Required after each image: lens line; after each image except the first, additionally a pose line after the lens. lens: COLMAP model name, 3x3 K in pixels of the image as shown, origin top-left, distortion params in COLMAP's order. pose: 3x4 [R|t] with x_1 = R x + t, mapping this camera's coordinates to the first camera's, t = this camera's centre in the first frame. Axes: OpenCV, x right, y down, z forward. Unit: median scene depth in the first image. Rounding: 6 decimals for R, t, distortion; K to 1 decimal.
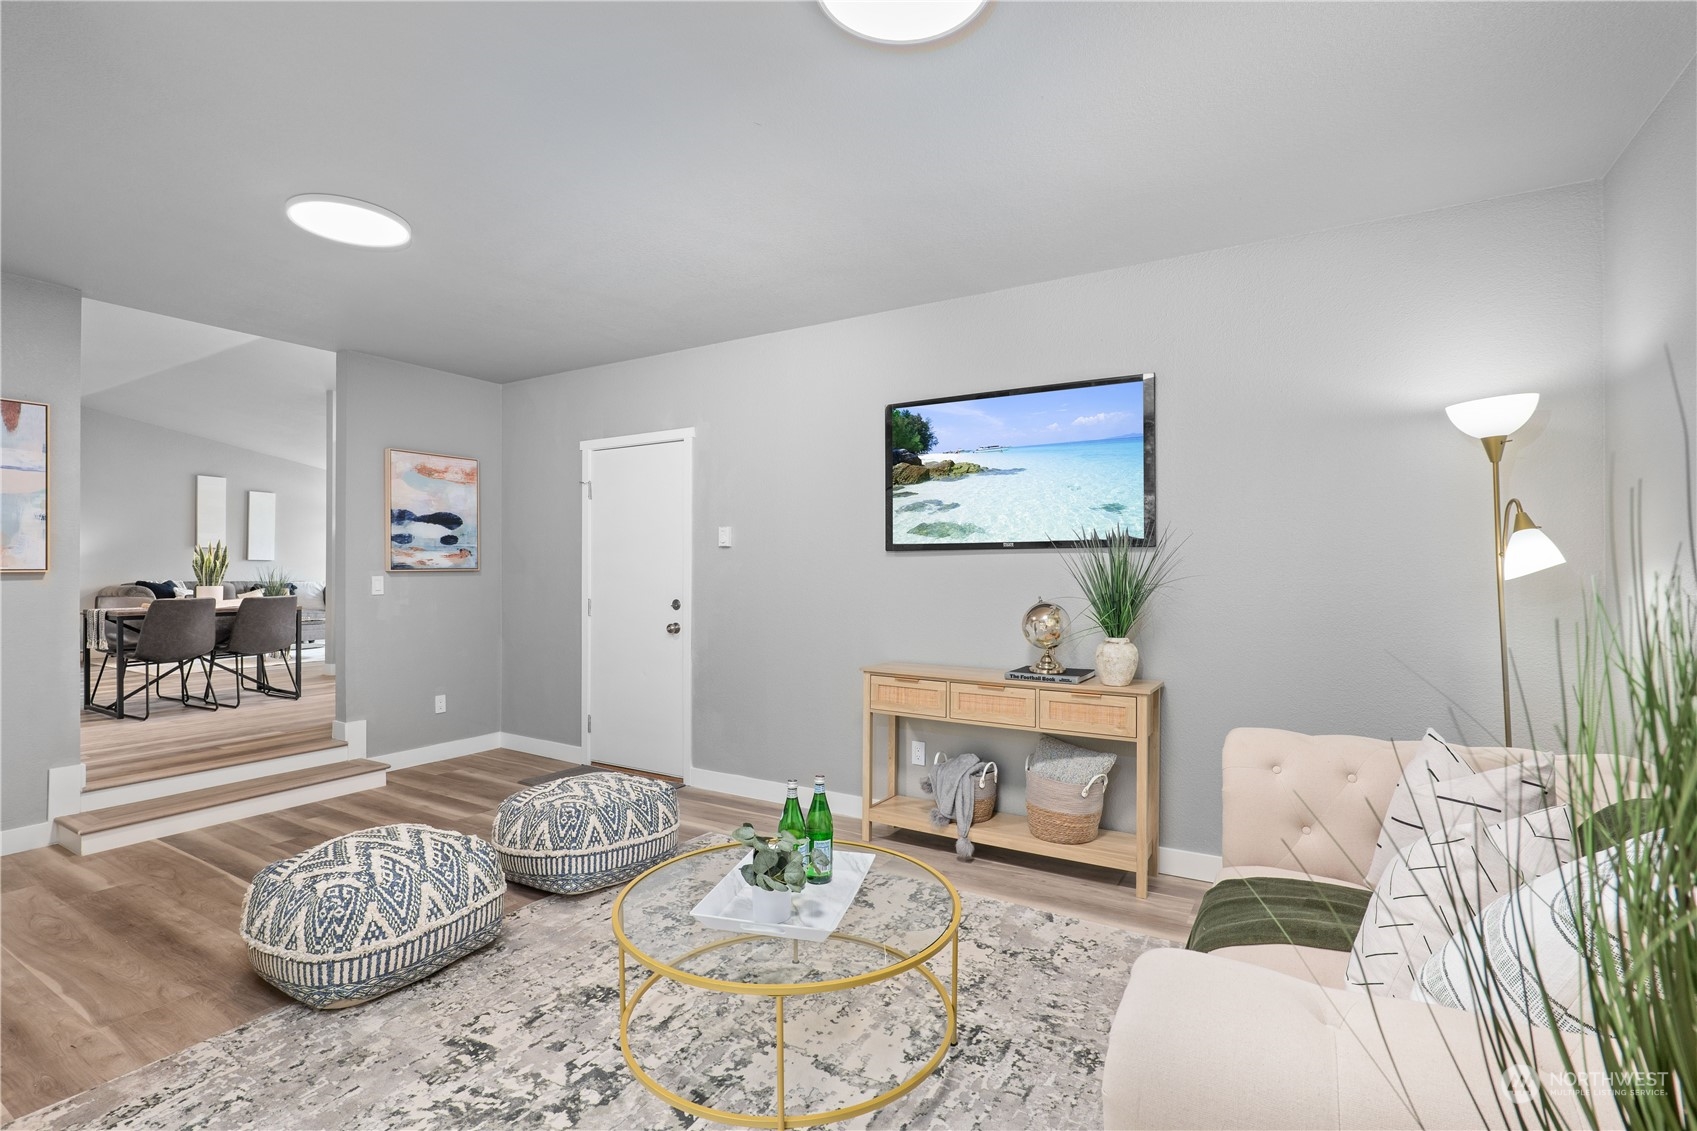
lens RADIAL K [[794.2, 0, 843.0], [0, 794.2, 566.3], [0, 0, 1]] dist [0.002078, -0.000172]
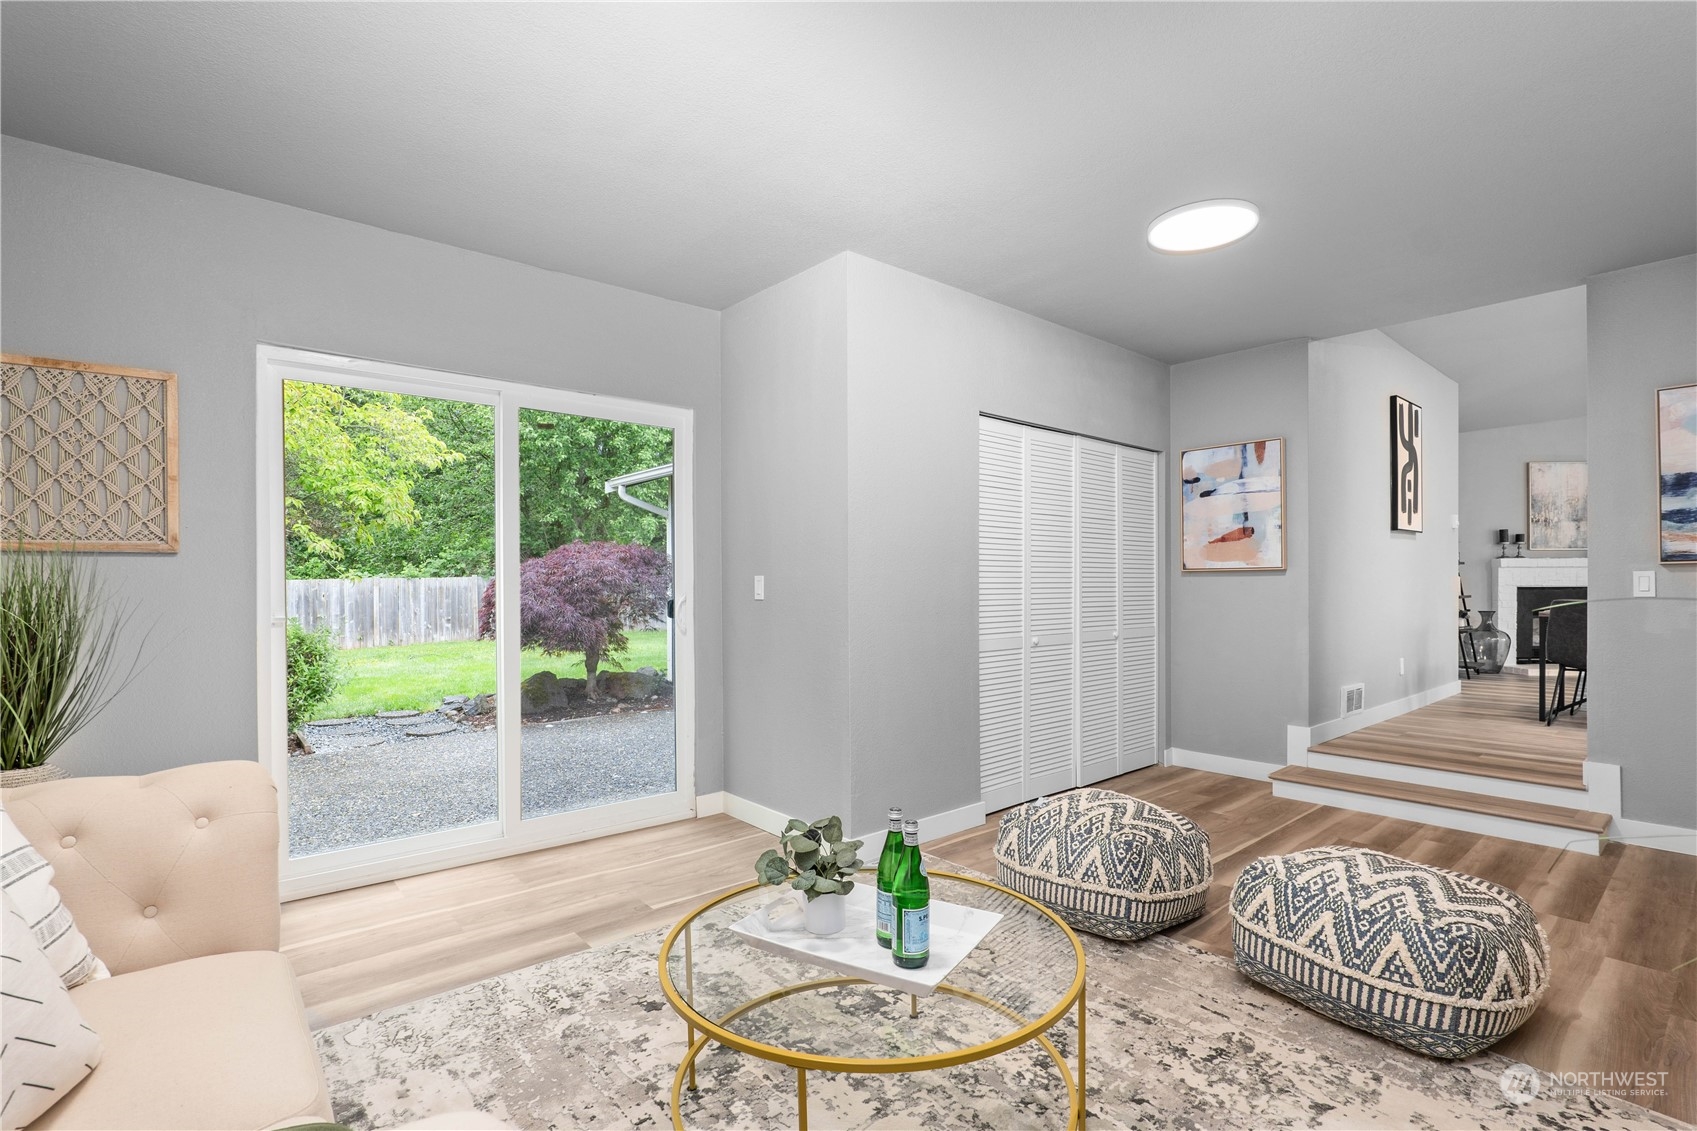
lens RADIAL K [[794.2, 0, 851.5], [0, 794.2, 588.9], [0, 0, 1]] dist [0.002078, -0.000172]
pose [[-0.294701, 0.006262, -0.955569, 0.386823], [0.006157, 0.999970, 0.004655, 0.025898], [0.955570, -0.004512, -0.294731, 0.658763]]
